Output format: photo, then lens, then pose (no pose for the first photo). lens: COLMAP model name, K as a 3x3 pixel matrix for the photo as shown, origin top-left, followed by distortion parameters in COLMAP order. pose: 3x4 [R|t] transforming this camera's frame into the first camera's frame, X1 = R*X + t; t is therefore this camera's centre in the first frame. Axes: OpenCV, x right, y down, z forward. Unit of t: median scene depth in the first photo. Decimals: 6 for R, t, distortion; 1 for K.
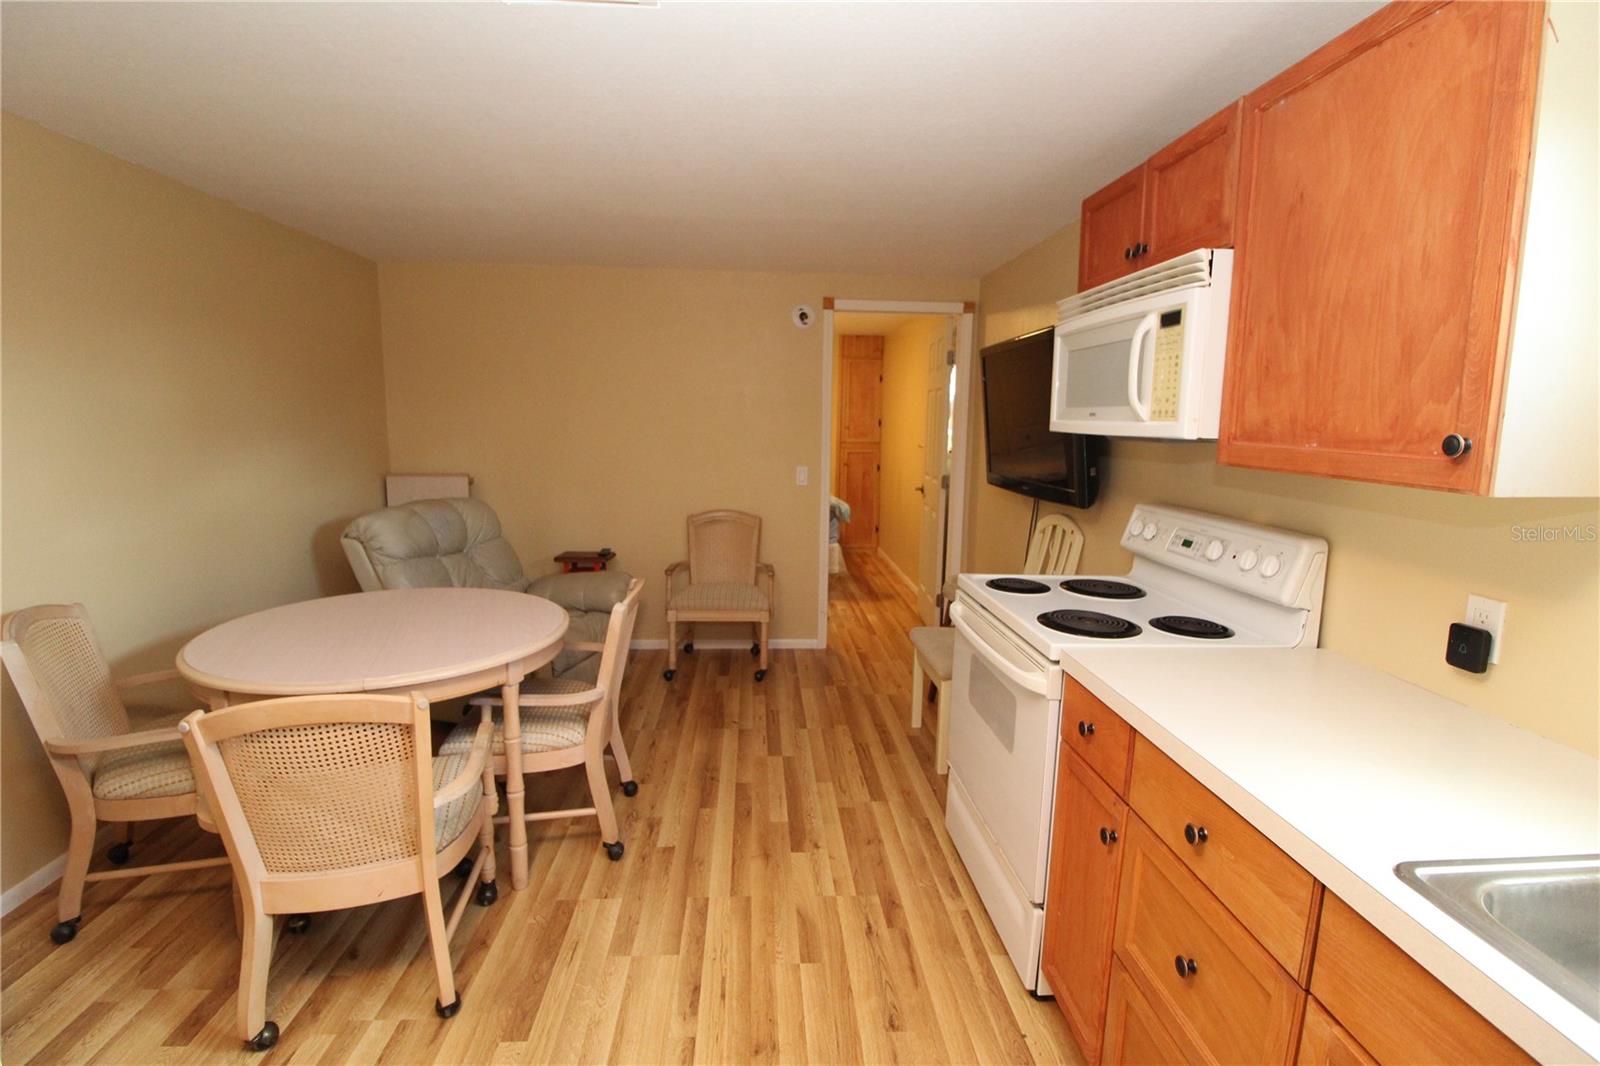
lens RADIAL K [[739.3, 0, 795.6], [0, 739.3, 522.3], [0, 0, 1]] dist [-0.003428, -0.007549]
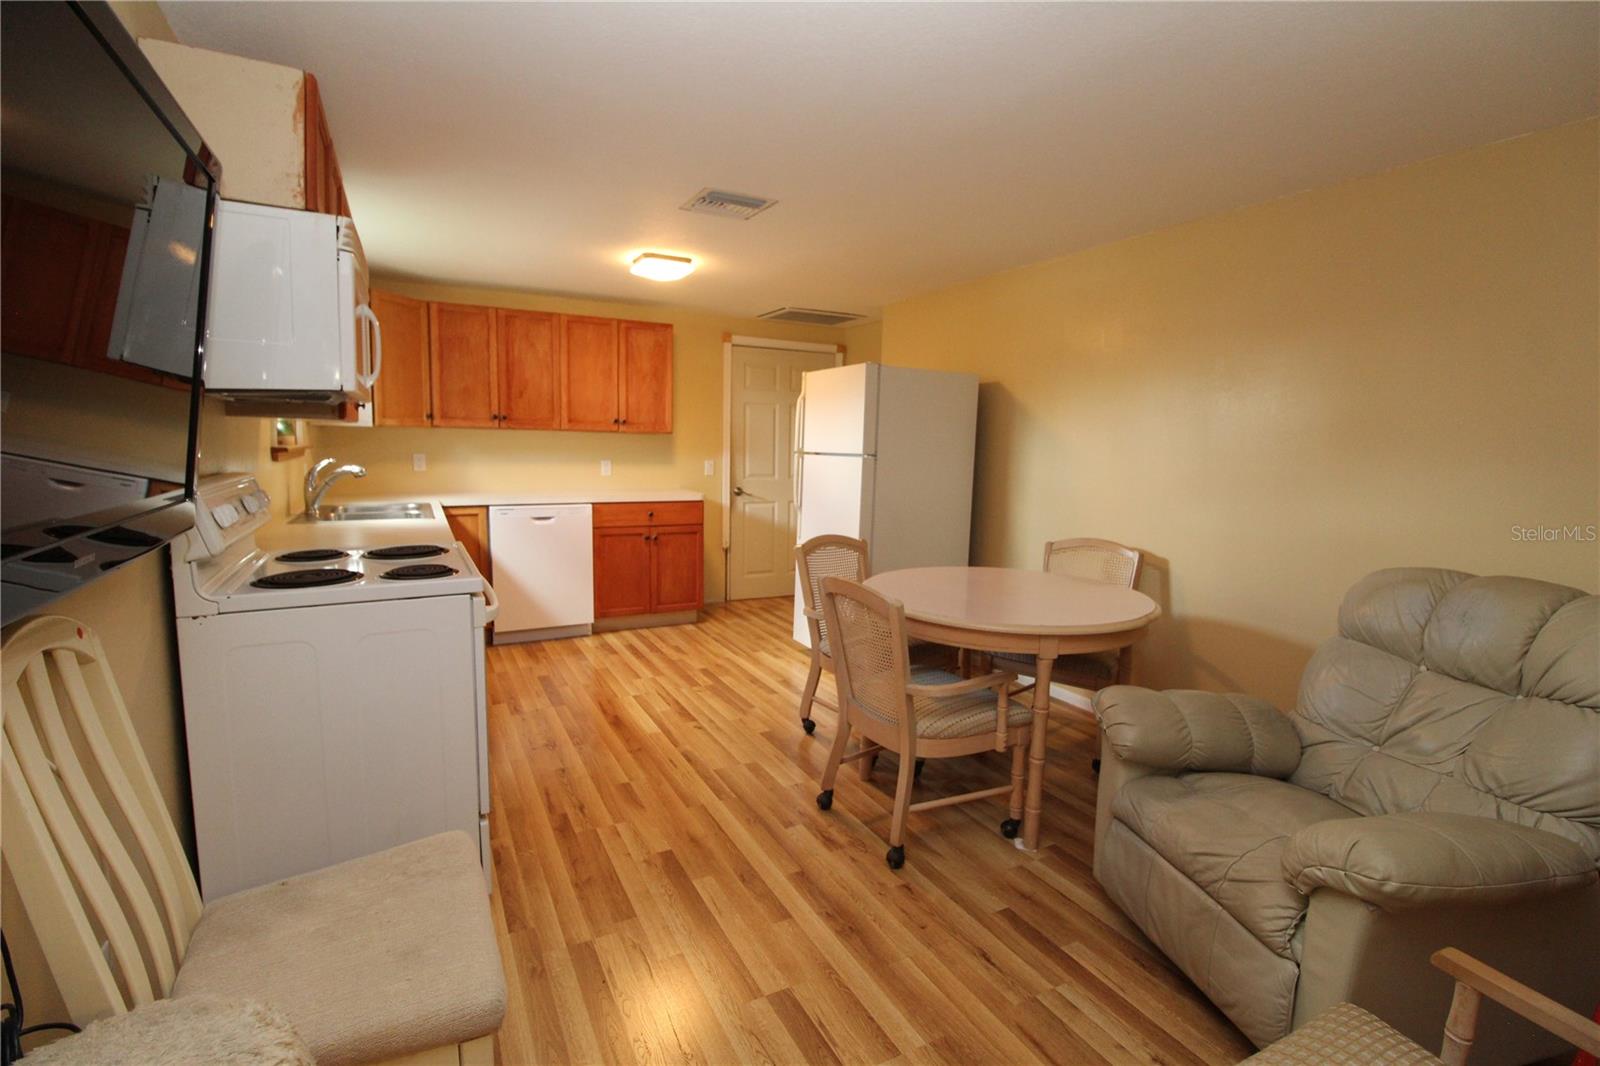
lens RADIAL K [[739.3, 0, 796.5], [0, 739.3, 520.2], [0, 0, 1]] dist [-0.003428, -0.007549]
pose [[-0.910332, 0.008027, -0.413800, 0.299857], [-0.093368, 0.970056, 0.224220, -0.248953], [0.403209, 0.242750, -0.882324, 2.266276]]
